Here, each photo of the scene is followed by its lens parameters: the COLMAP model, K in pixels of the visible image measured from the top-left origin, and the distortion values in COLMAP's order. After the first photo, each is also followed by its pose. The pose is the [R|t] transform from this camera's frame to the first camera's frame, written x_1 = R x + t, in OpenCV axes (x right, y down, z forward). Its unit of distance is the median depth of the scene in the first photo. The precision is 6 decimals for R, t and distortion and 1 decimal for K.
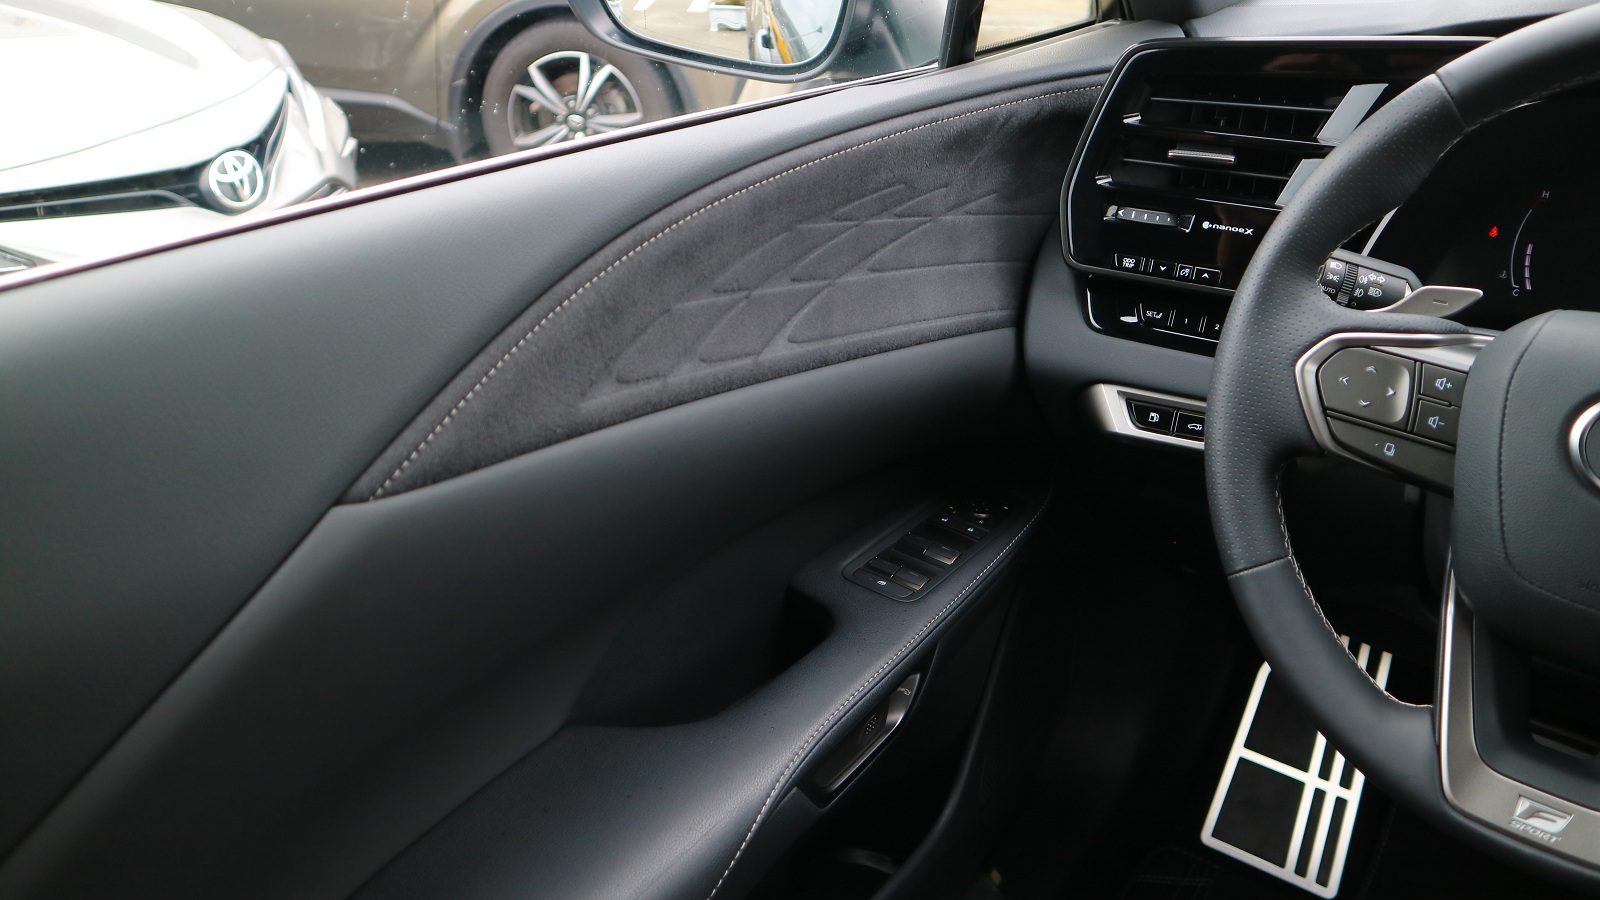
lens RADIAL K [[1231.5, 0, 830.7], [0, 1231.5, 433.6], [0, 0, 1]] dist [-0.053808, 0.040959]
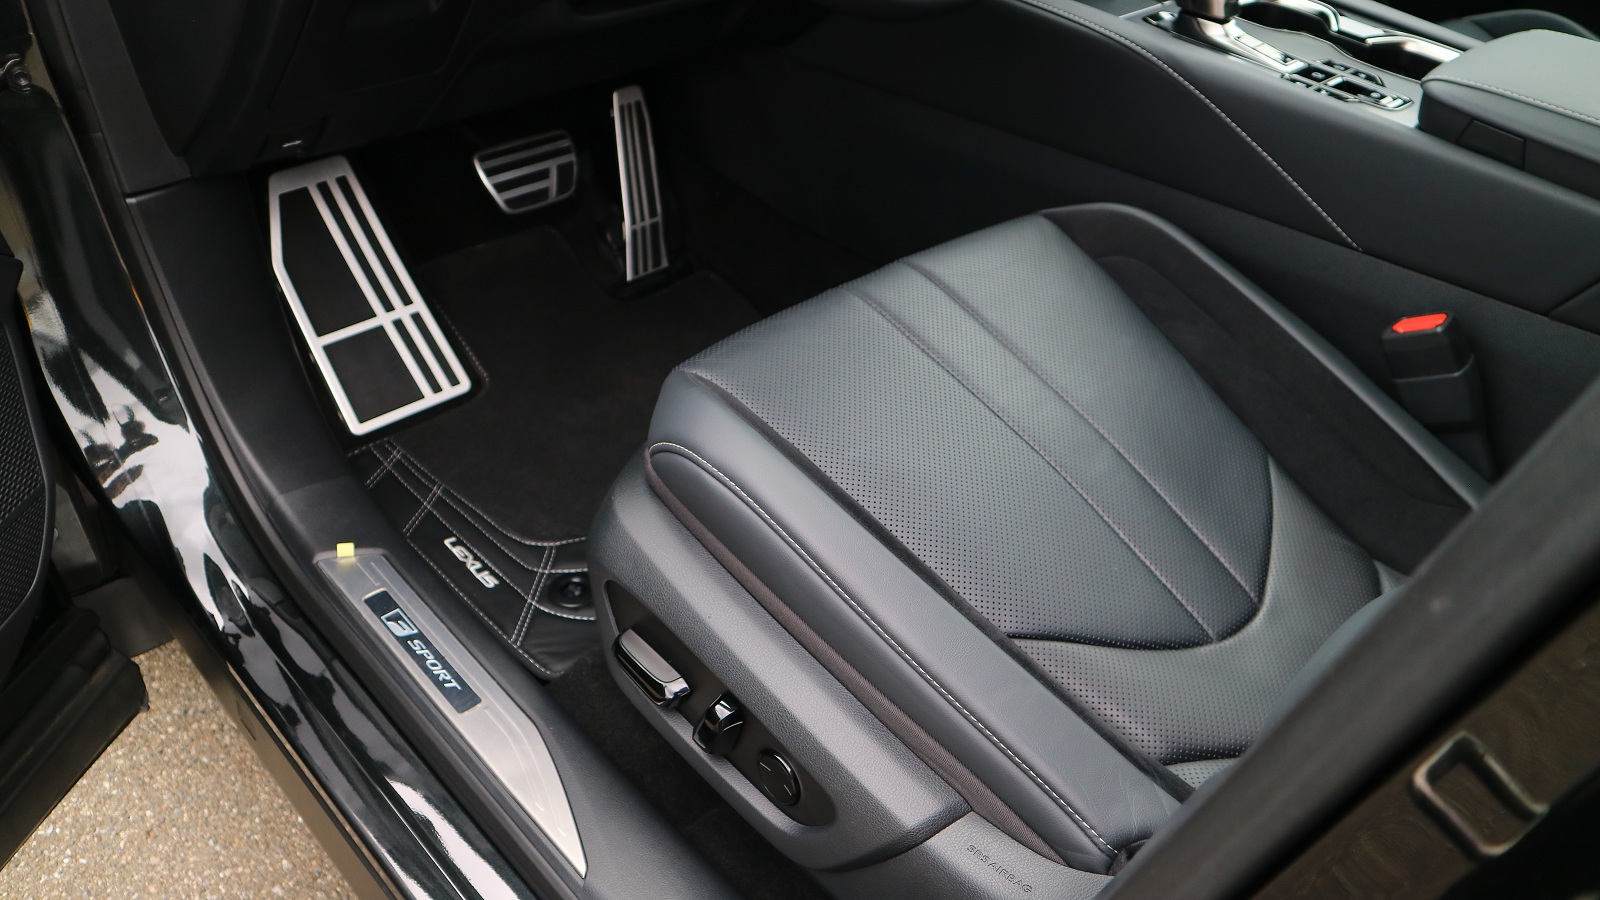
lens RADIAL K [[1280.2, 0, 816.9], [0, 1280.2, 410.9], [0, 0, 1]] dist [-0.074556, 0.060497]
pose [[0.194968, -0.585352, 0.786989, -0.720776], [0.387078, 0.783178, 0.486623, -0.061887], [-0.901198, 0.209750, 0.379271, 0.467427]]
